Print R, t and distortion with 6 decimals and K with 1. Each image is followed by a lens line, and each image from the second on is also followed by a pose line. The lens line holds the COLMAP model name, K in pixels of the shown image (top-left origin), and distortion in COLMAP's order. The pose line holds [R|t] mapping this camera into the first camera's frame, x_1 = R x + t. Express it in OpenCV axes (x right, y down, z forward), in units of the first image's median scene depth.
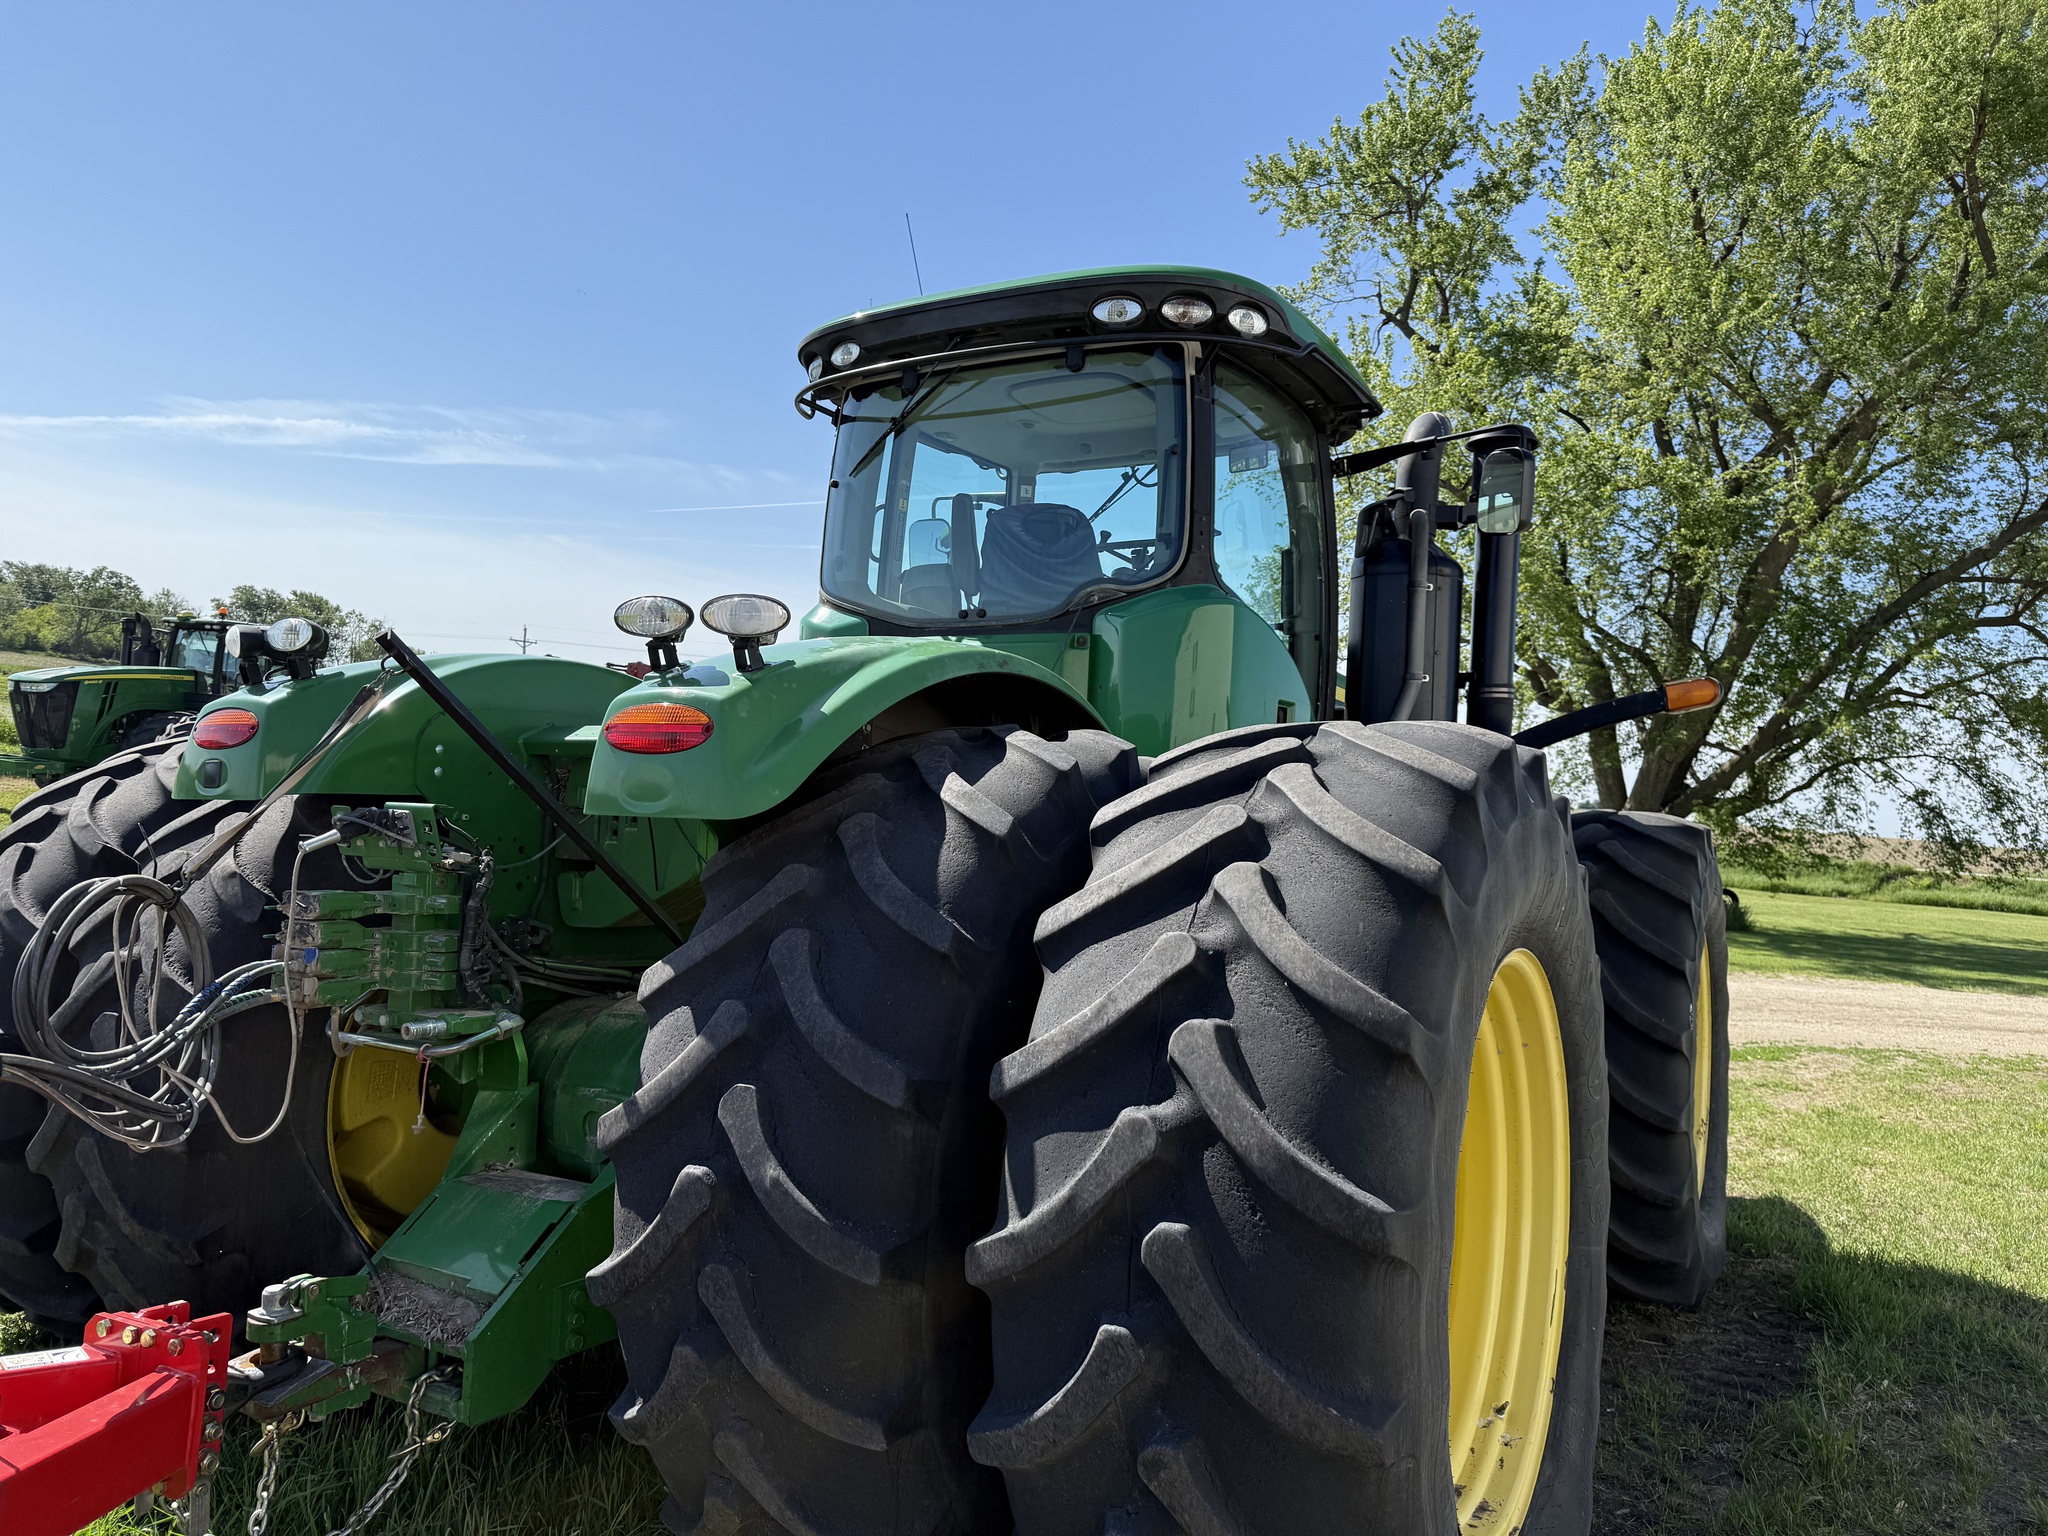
lens RADIAL K [[1453.0, 0, 1024.0], [0, 1453.0, 768.0], [0, 0, 1]] dist [0.081903, -0.128331]
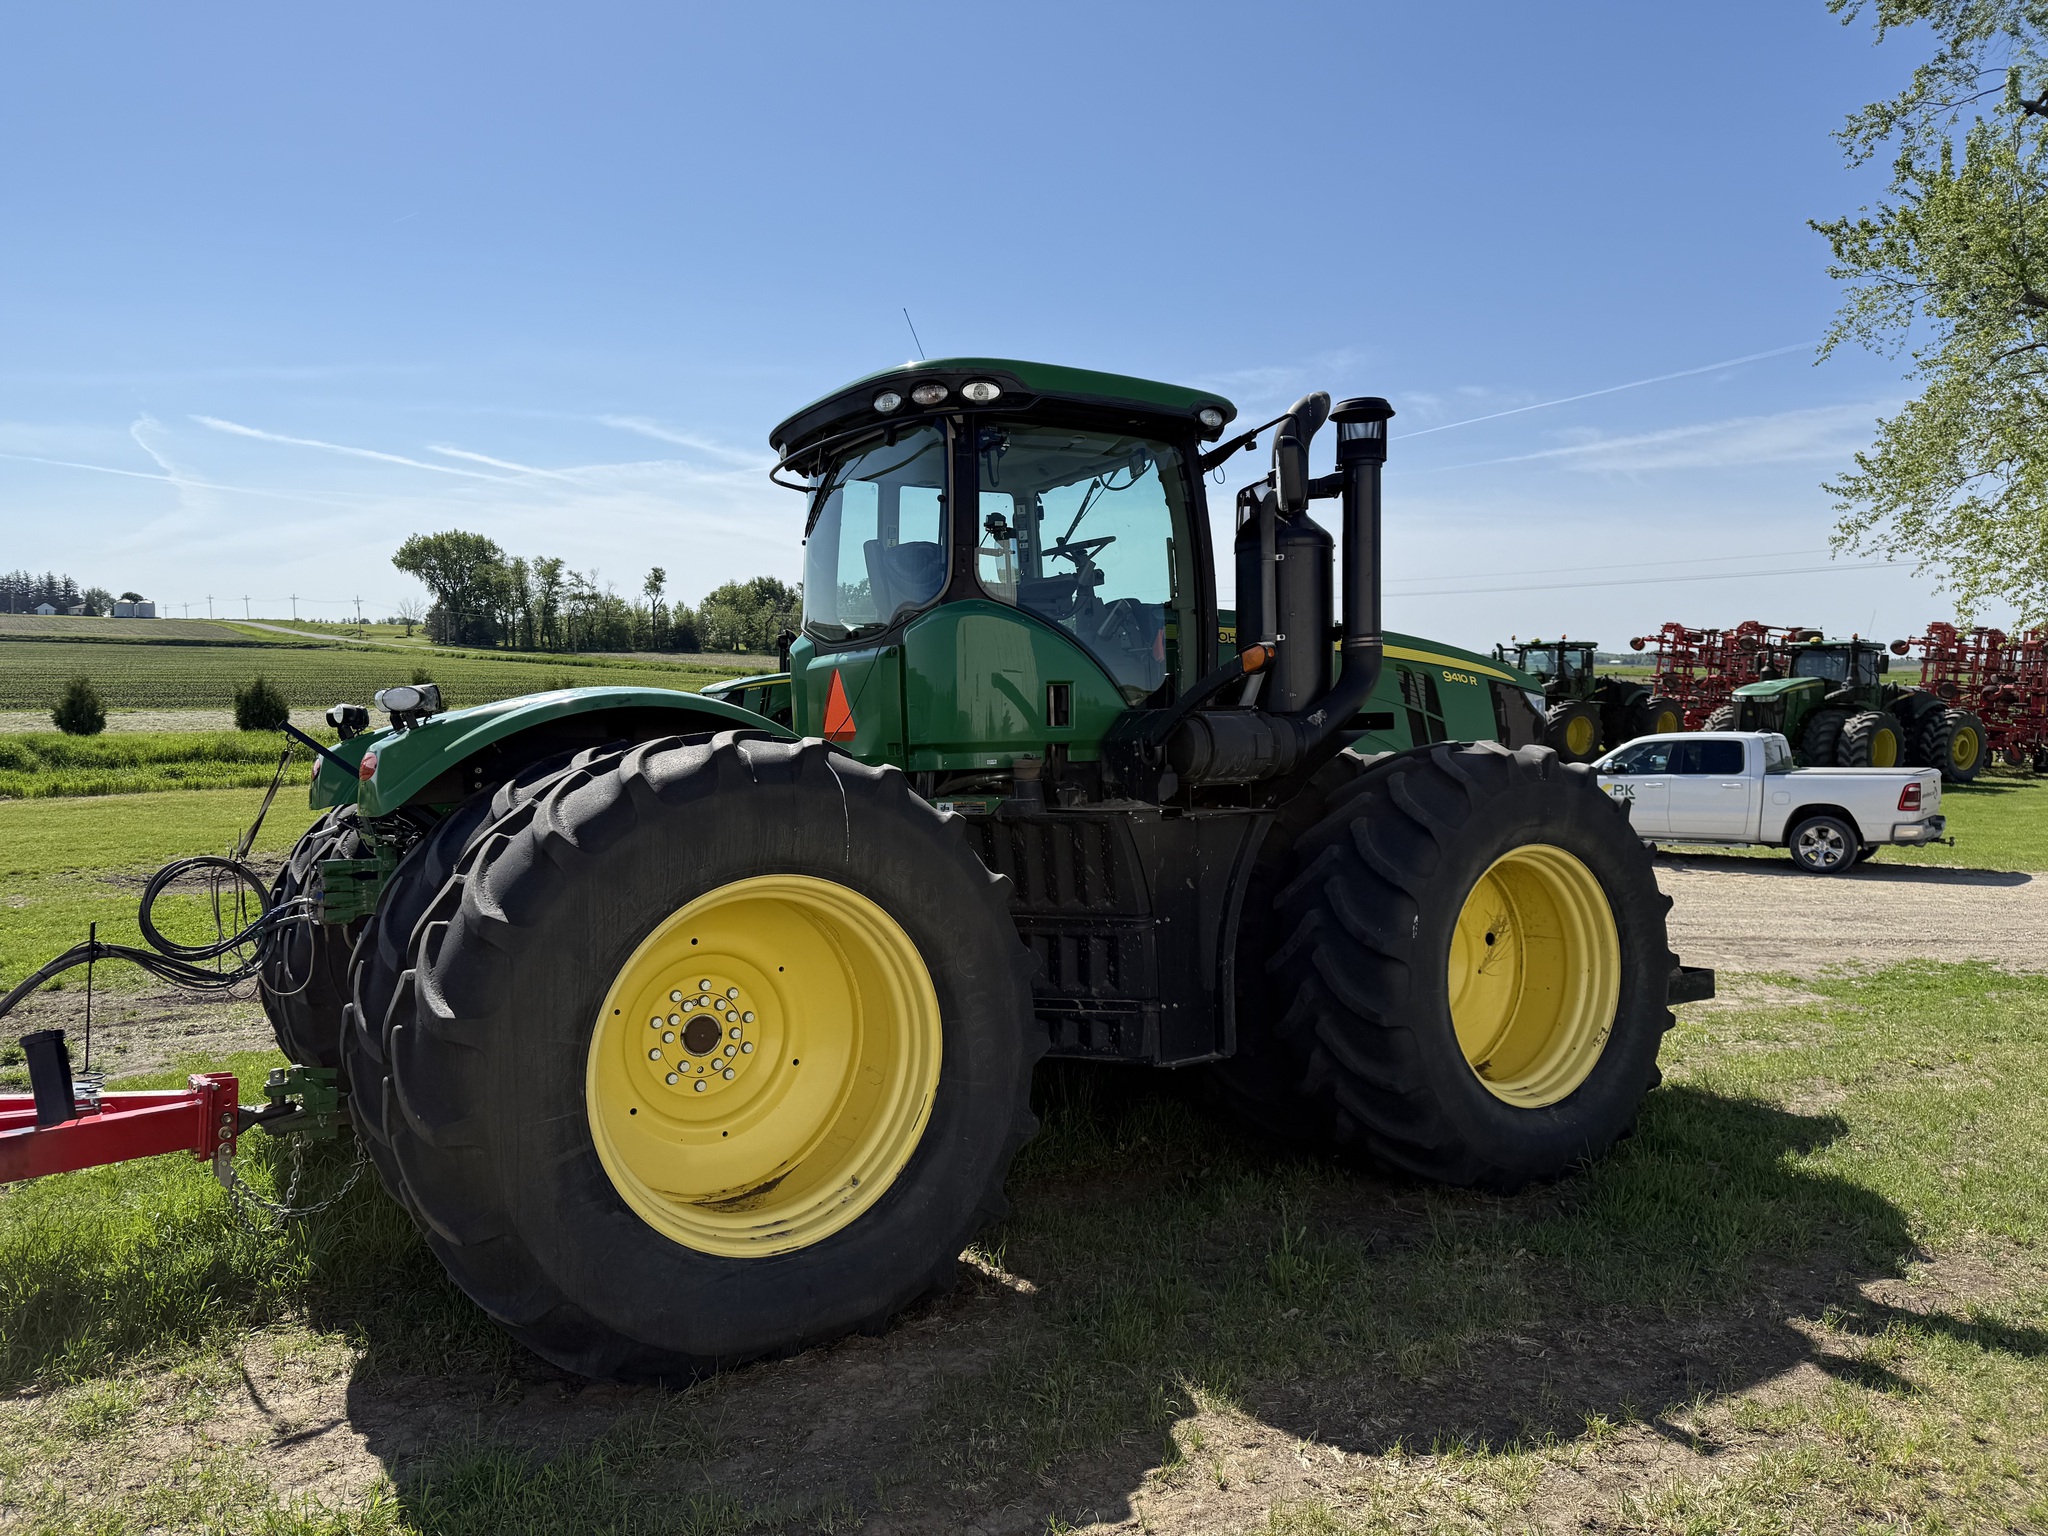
lens RADIAL K [[1453.0, 0, 1024.0], [0, 1453.0, 768.0], [0, 0, 1]] dist [0.081903, -0.128331]
pose [[0.883609, -0.058894, -0.464506, 0.618054], [0.079245, 0.996557, 0.024392, -0.003308], [0.461470, -0.058363, 0.885234, -0.109244]]
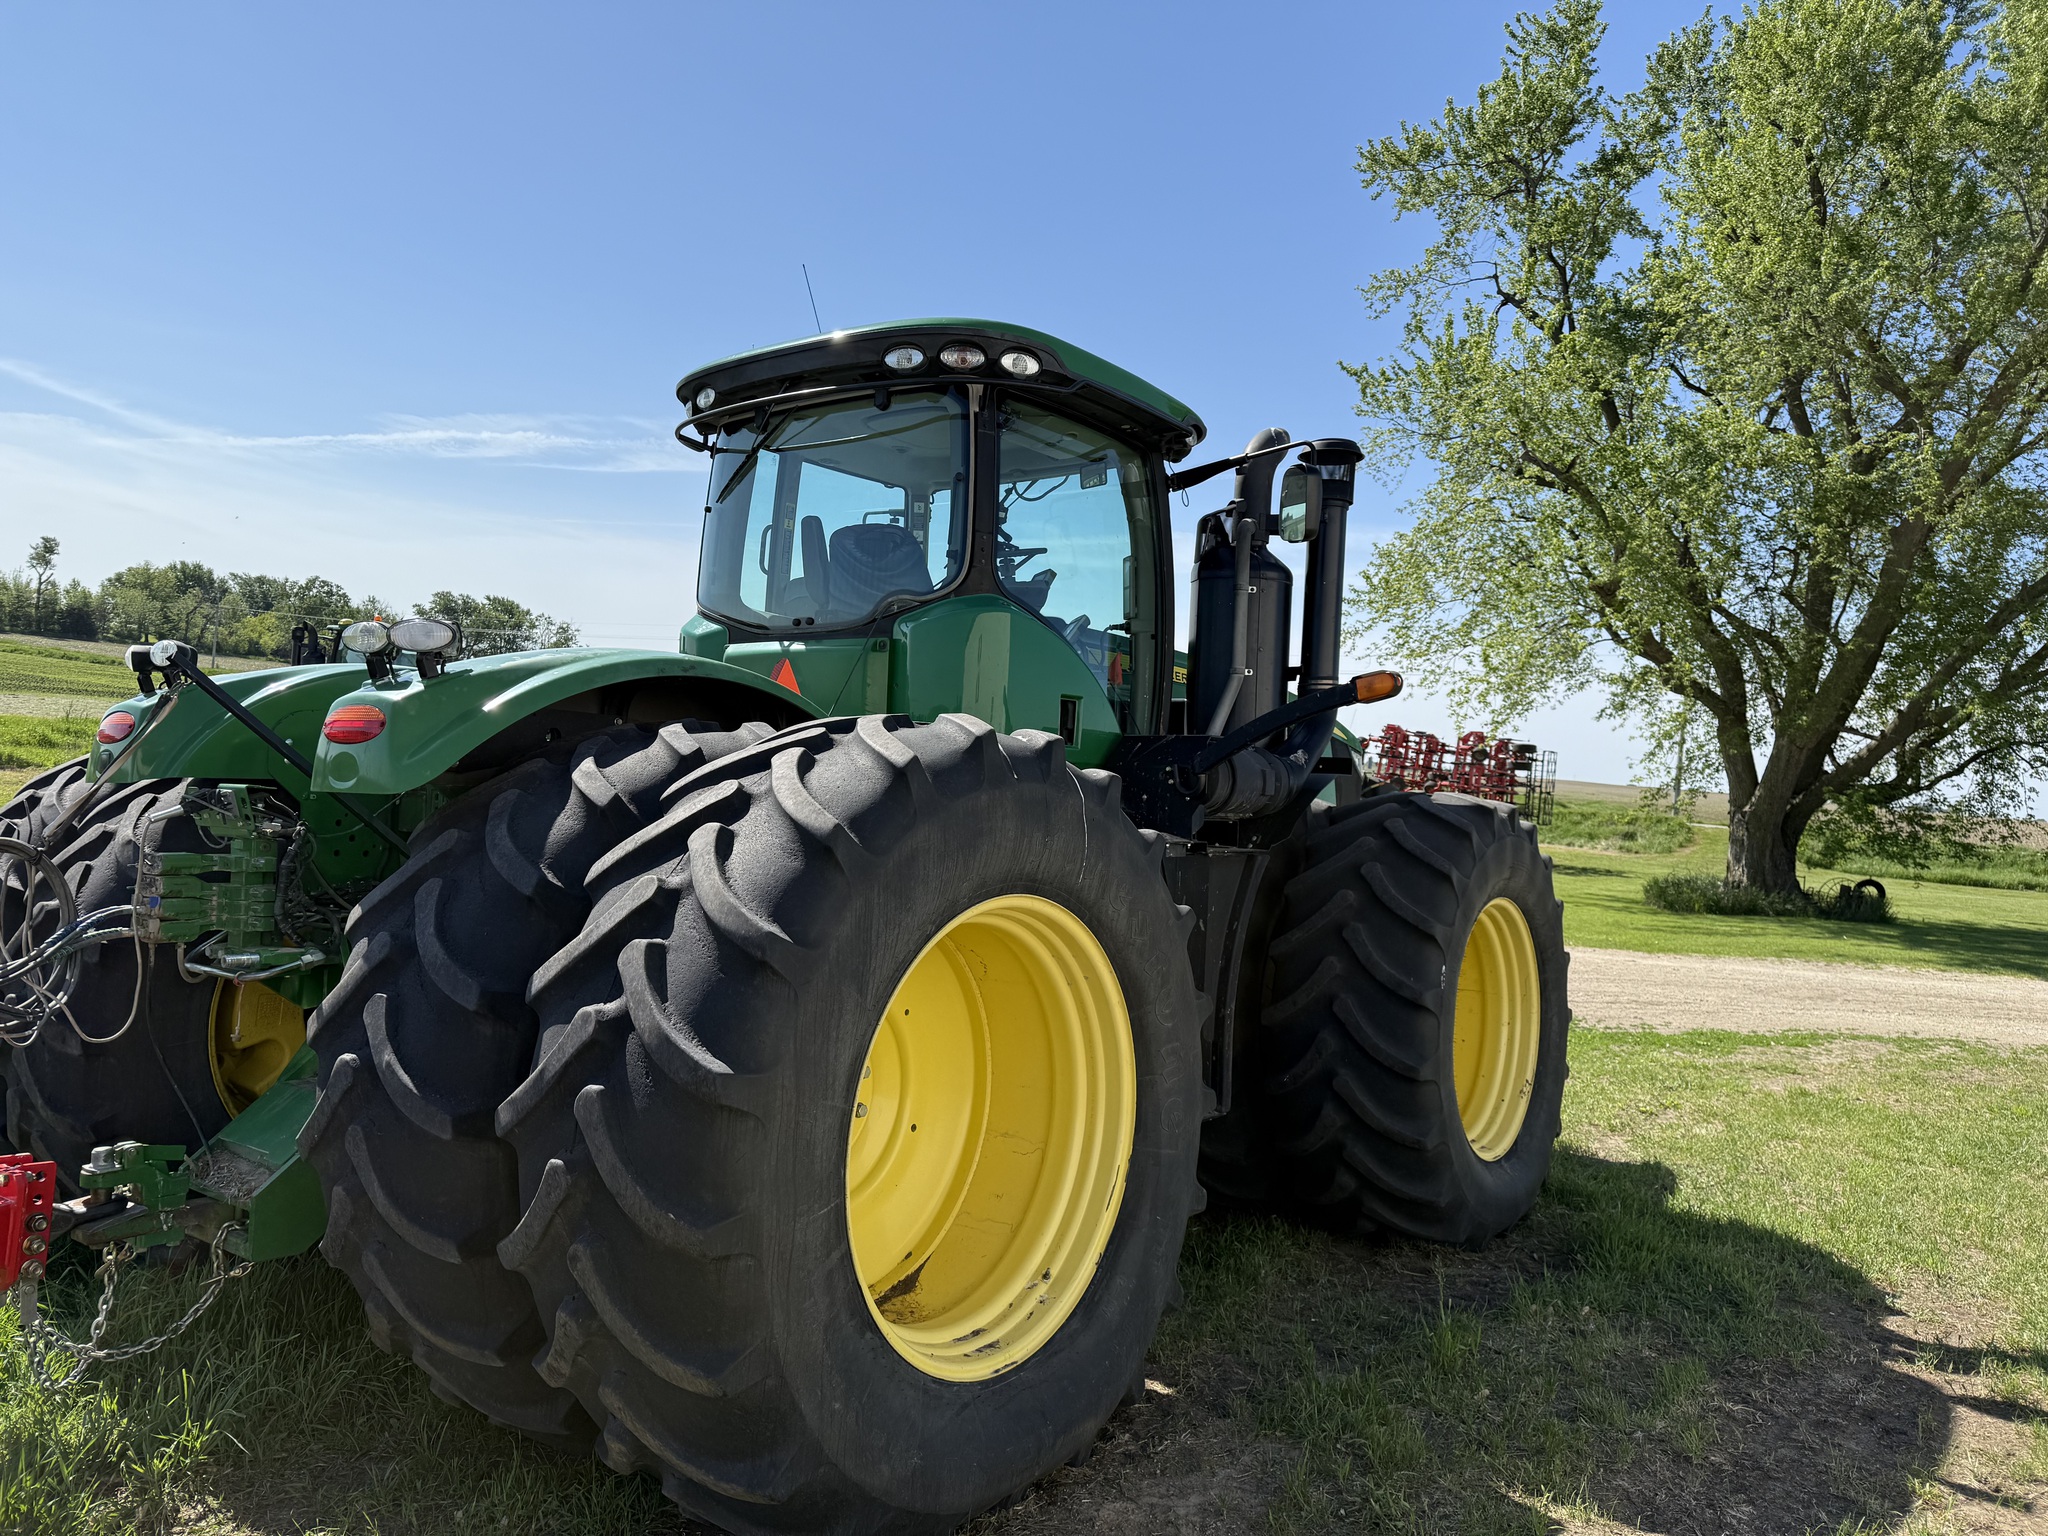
lens RADIAL K [[1448.3, 0, 1014.4], [0, 1448.3, 768.5], [0, 0, 1]] dist [0.066382, -0.083511]
pose [[0.993024, -0.005341, -0.117793, 0.227548], [0.006082, 0.999964, 0.005933, 0.003545], [0.117757, -0.006608, 0.993020, -0.105265]]
